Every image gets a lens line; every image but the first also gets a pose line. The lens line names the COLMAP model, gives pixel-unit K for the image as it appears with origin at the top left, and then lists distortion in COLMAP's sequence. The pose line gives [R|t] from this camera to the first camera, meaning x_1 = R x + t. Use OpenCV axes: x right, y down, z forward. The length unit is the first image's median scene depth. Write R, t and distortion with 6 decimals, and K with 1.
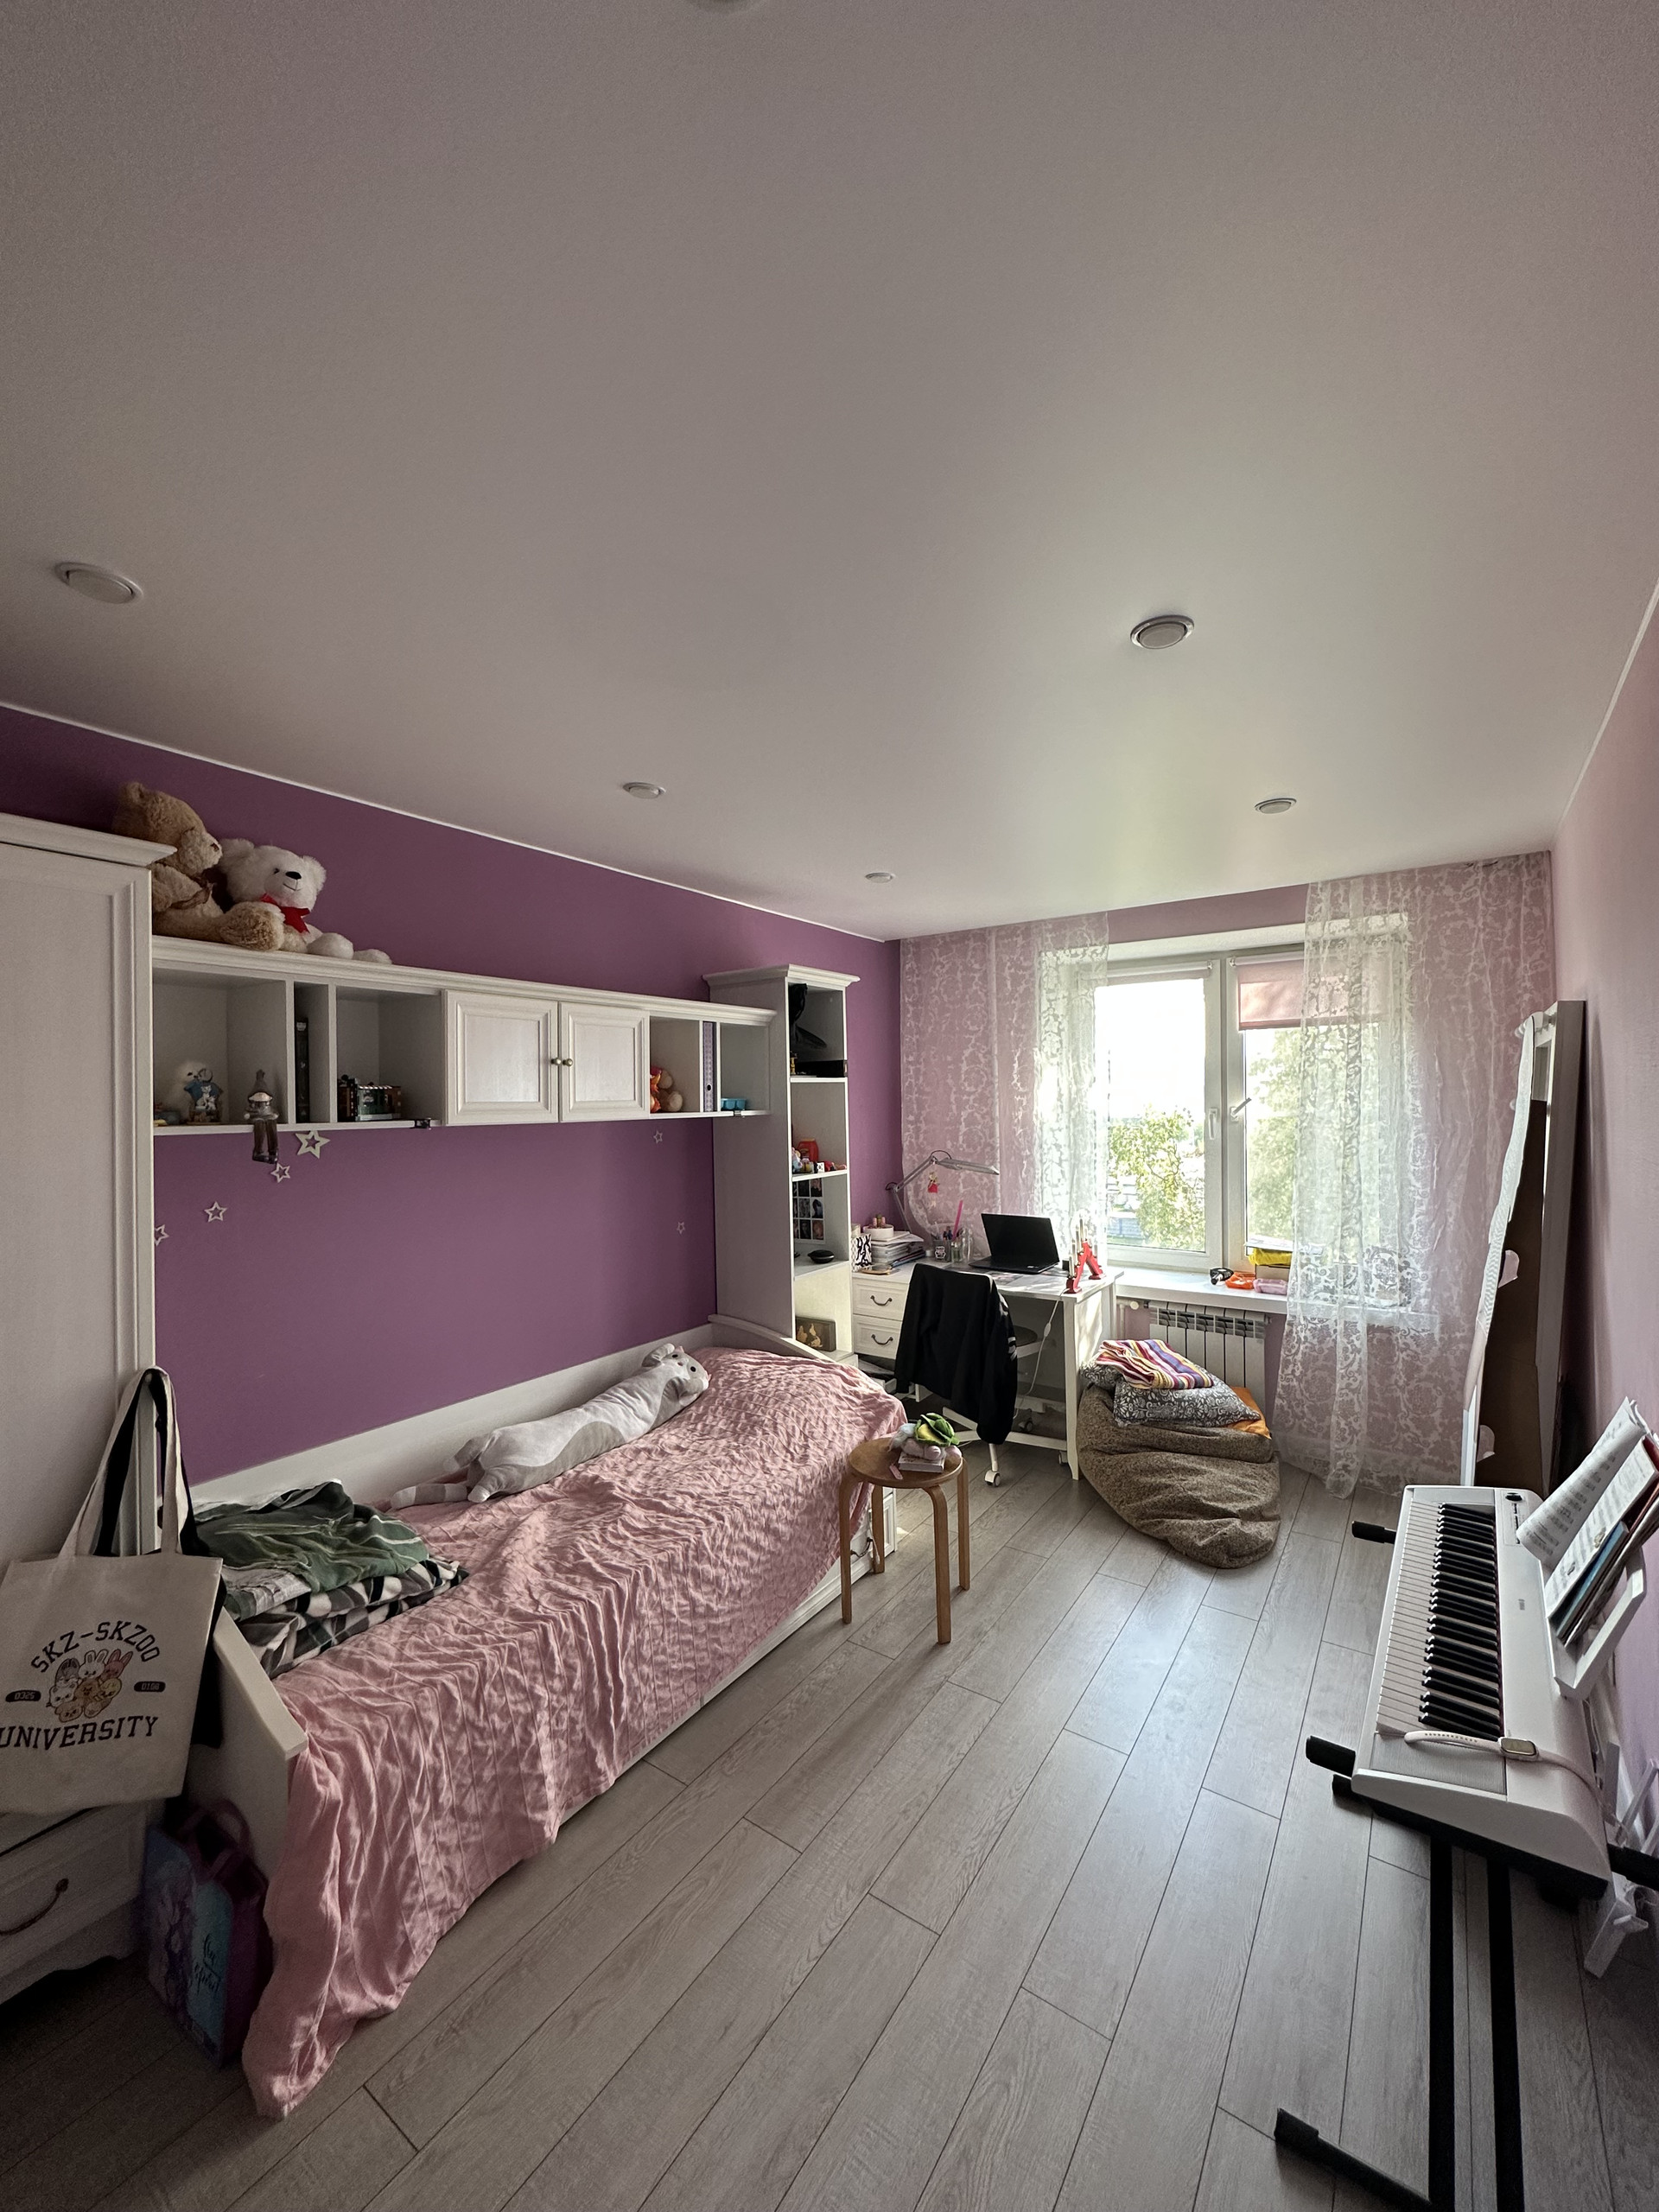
lens RADIAL K [[880.8, 0, 829.5], [0, 880.8, 1106.0], [0, 0, 1]] dist [-0.003440, 0.001558]
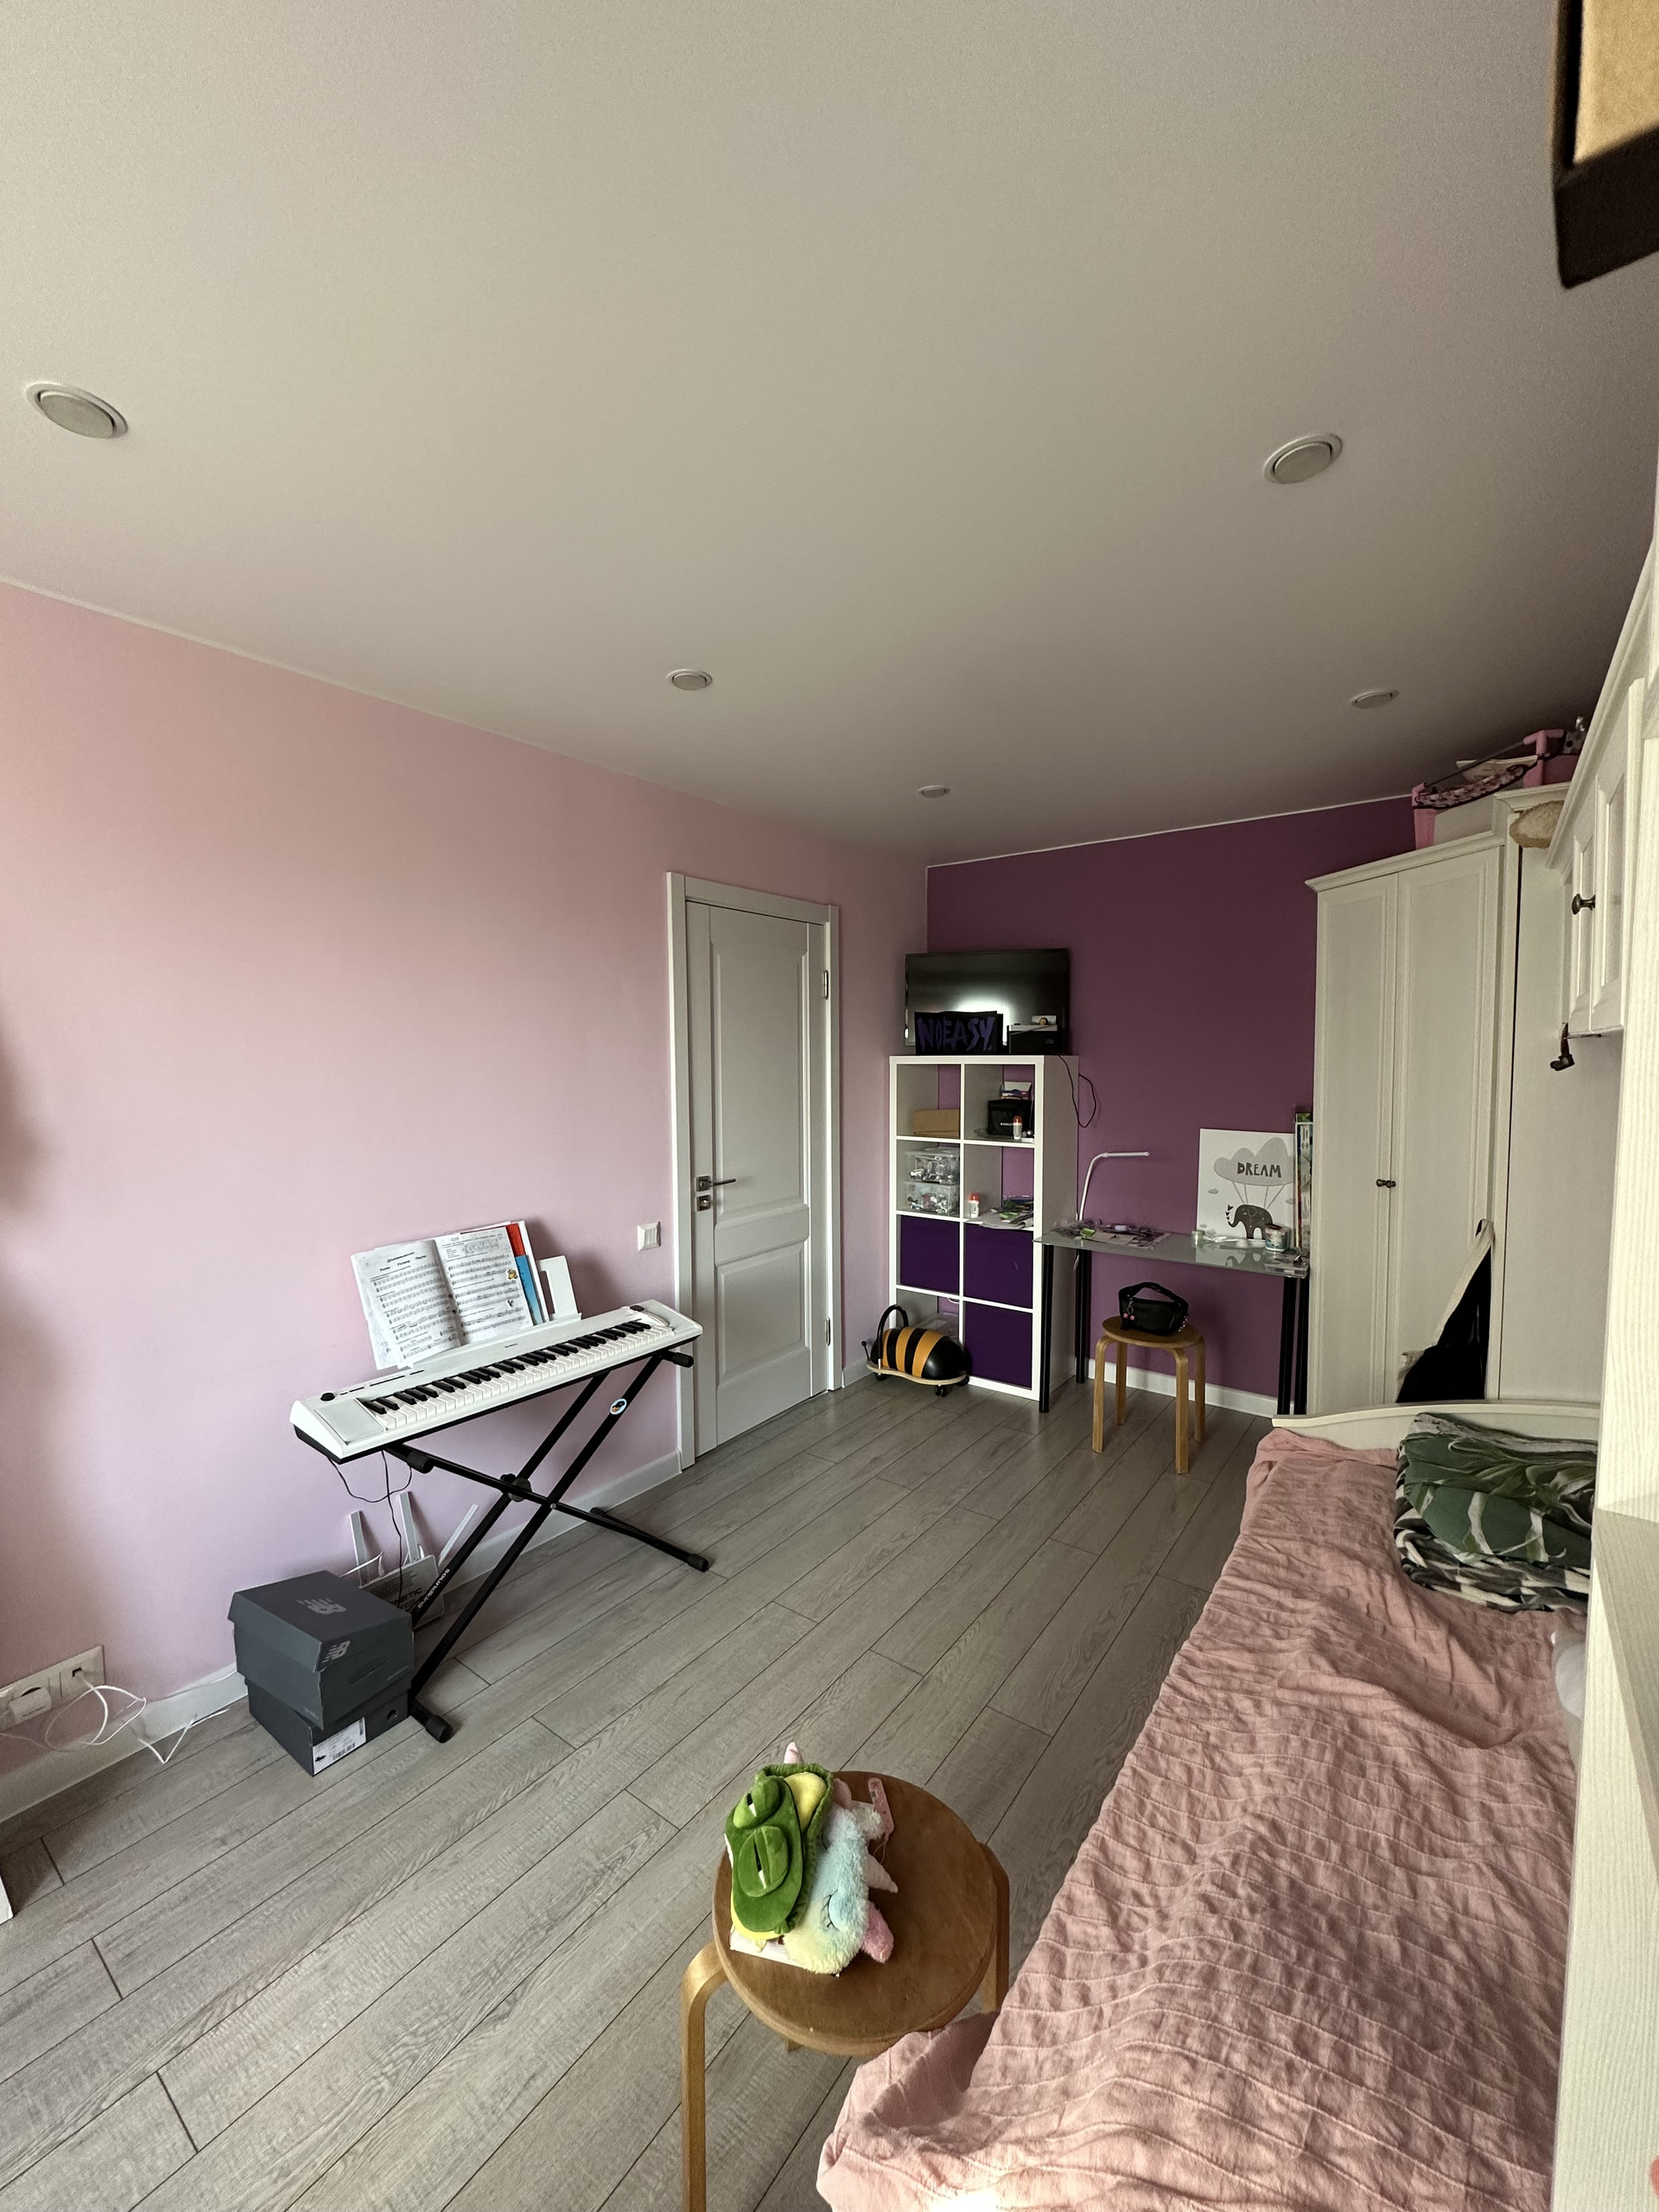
lens RADIAL K [[880.8, 0, 829.5], [0, 880.8, 1106.0], [0, 0, 1]] dist [-0.003440, 0.001558]
pose [[-0.999297, 0.022061, 0.030304, 0.076415], [0.024115, 0.997314, 0.069165, 0.013938], [-0.028697, 0.069847, -0.997145, 1.363929]]
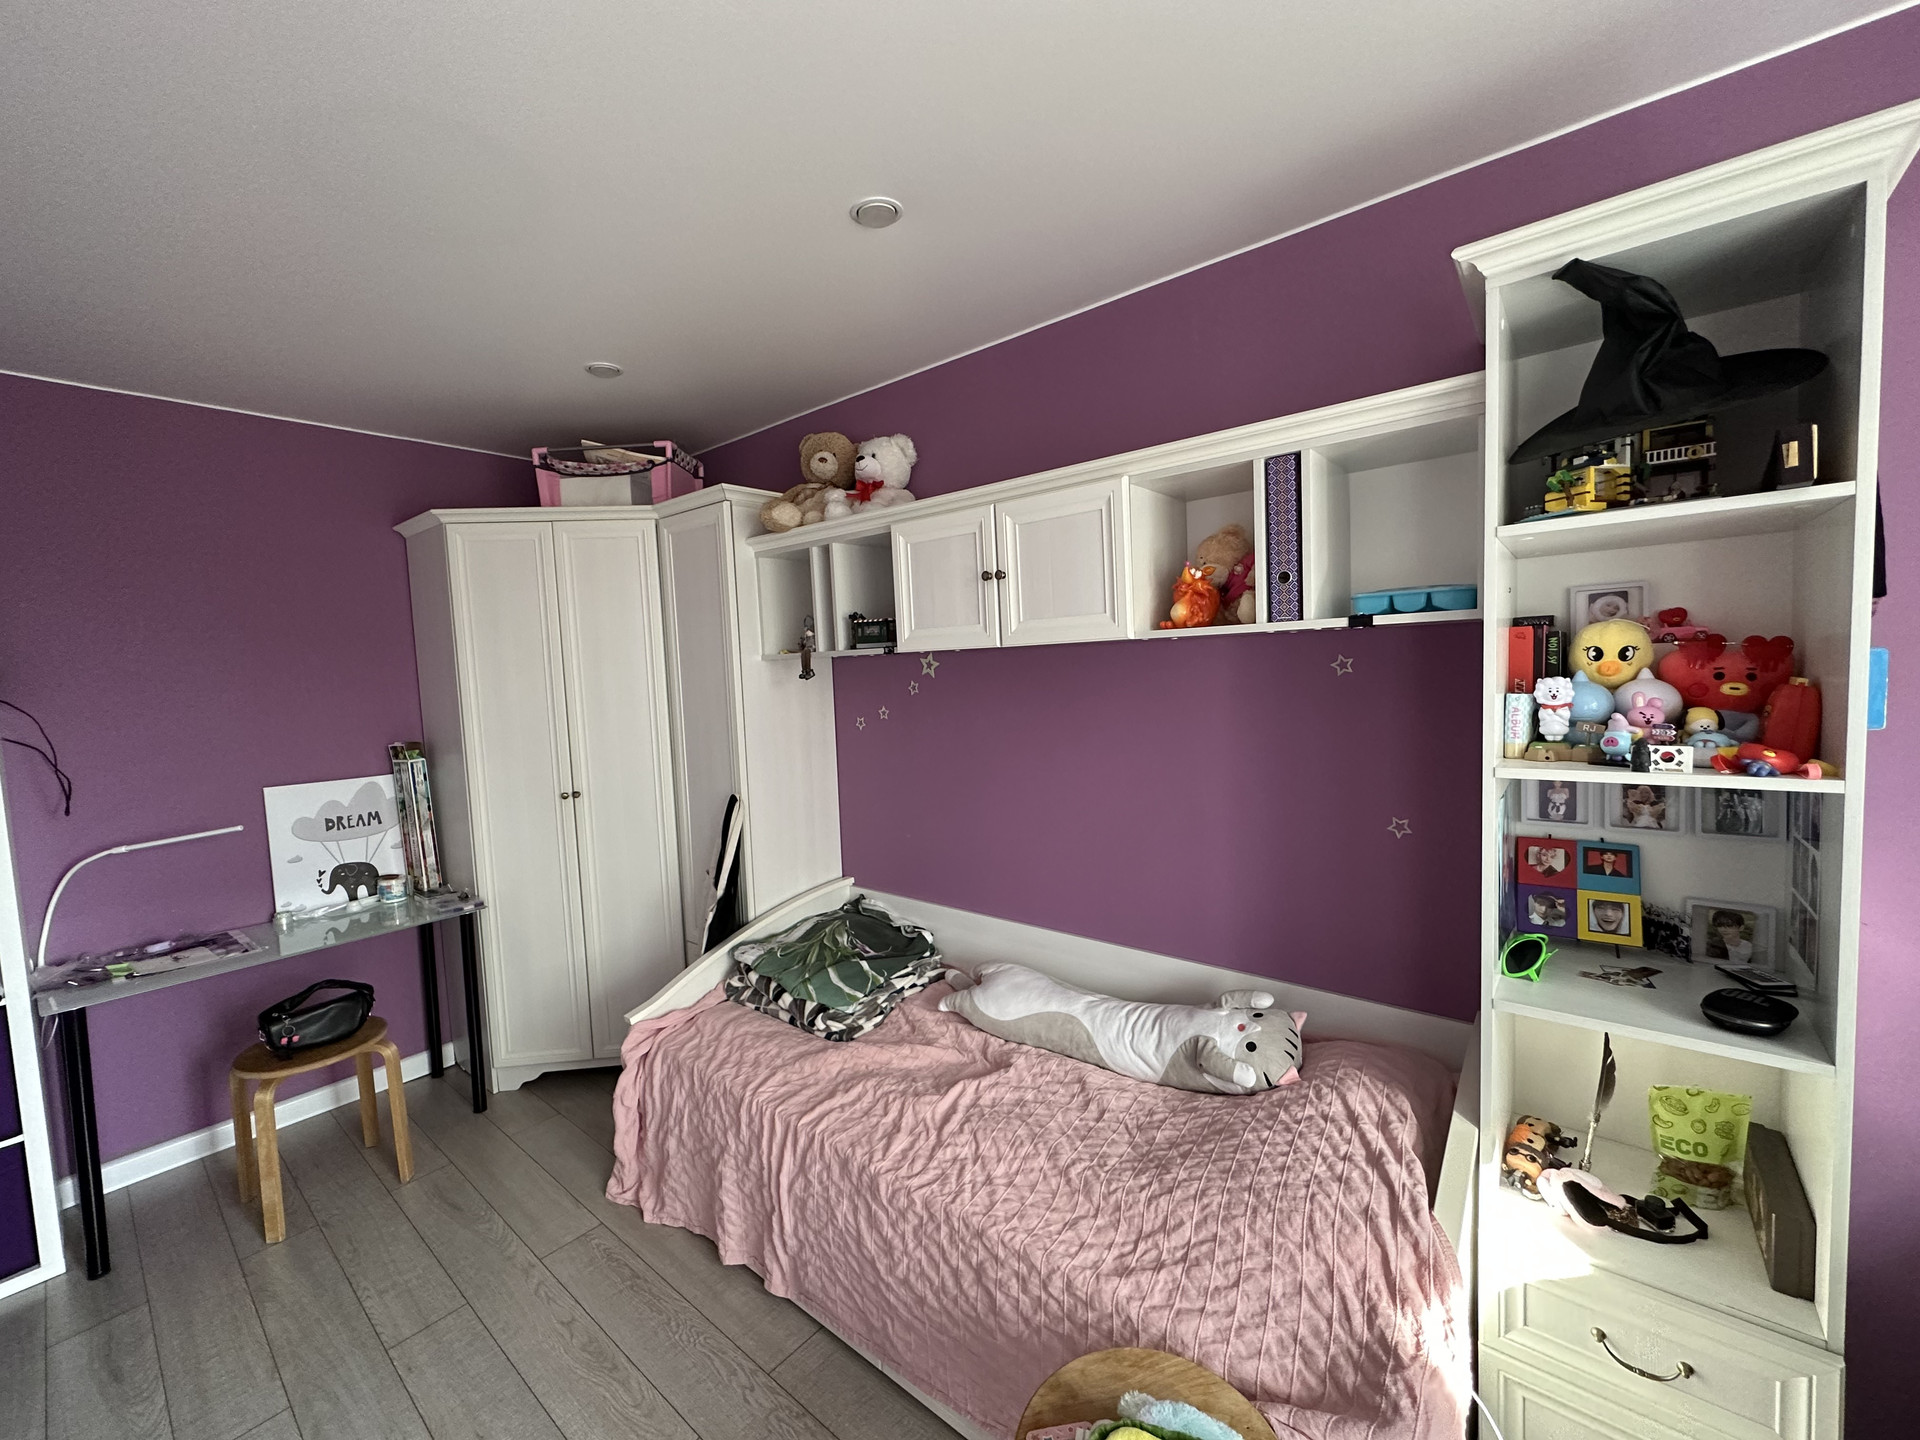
lens RADIAL K [[764.5, 0, 959.1], [0, 764.5, 717.9], [0, 0, 1]] dist [-0.003440, 0.001558]
pose [[-0.080053, 0.089571, -0.992758, 0.407167], [0.037406, 0.995523, 0.086804, 0.019905], [0.996088, -0.030186, -0.083045, 0.940334]]
